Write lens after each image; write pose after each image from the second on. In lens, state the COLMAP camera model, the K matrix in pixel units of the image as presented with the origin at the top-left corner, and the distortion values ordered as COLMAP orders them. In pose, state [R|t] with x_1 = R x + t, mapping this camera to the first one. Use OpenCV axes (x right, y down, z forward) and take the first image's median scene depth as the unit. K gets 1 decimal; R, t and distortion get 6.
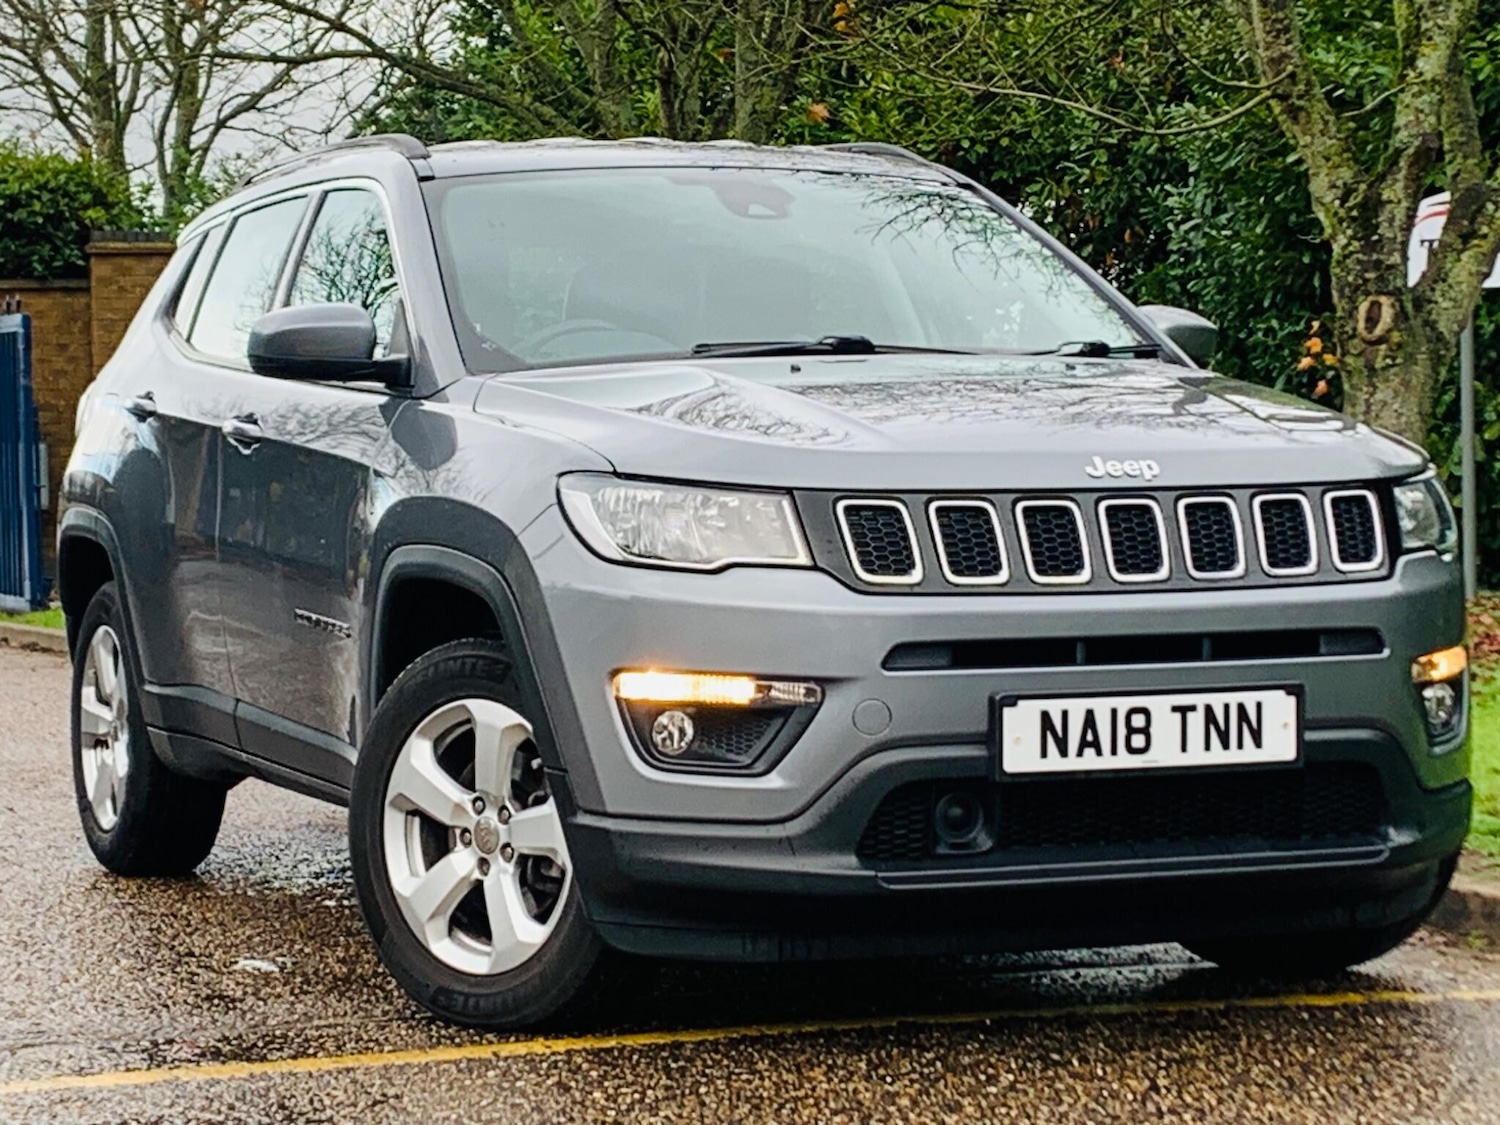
lens RADIAL K [[3833.0, 0, 750.0], [0, 3833.0, 562.5], [0, 0, 1]] dist [0.176229, -0.394500]
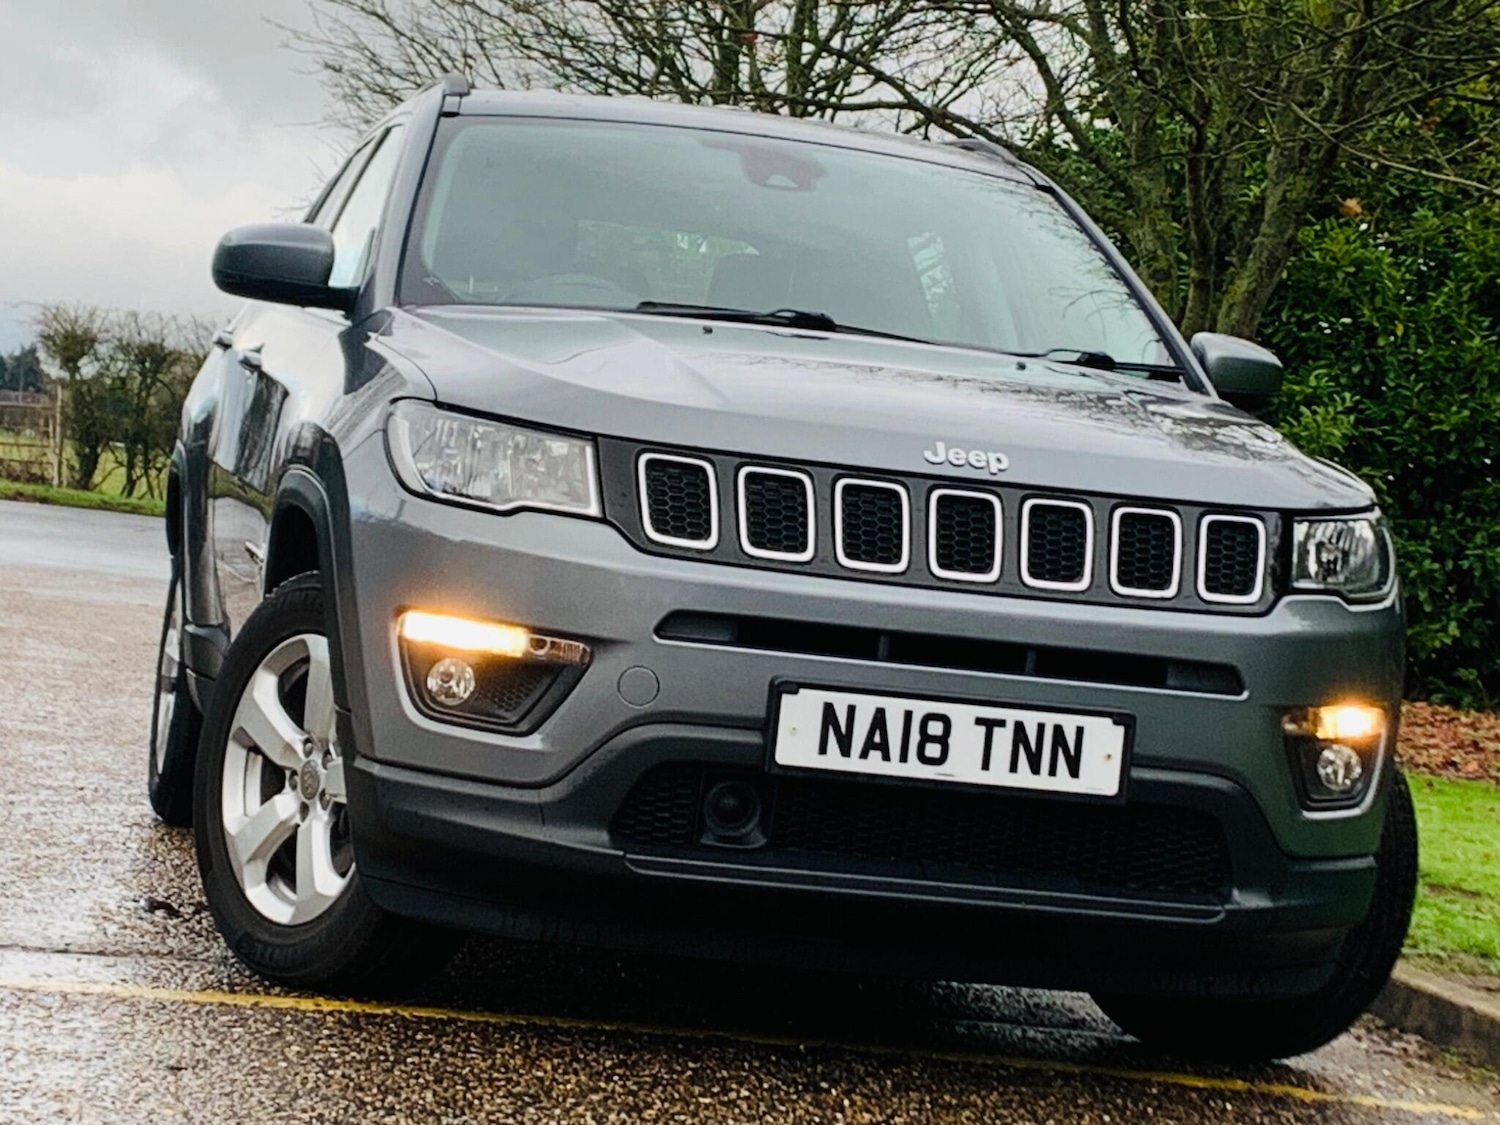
lens RADIAL K [[3945.7, 0, 756.7], [0, 3945.7, 506.8], [0, 0, 1]] dist [0.096015, 0.463770]
pose [[0.977848, 0.113928, -0.175596, 0.215179], [-0.121383, 0.992081, -0.032281, 0.023882], [0.170528, 0.052880, 0.983933, 0.059636]]
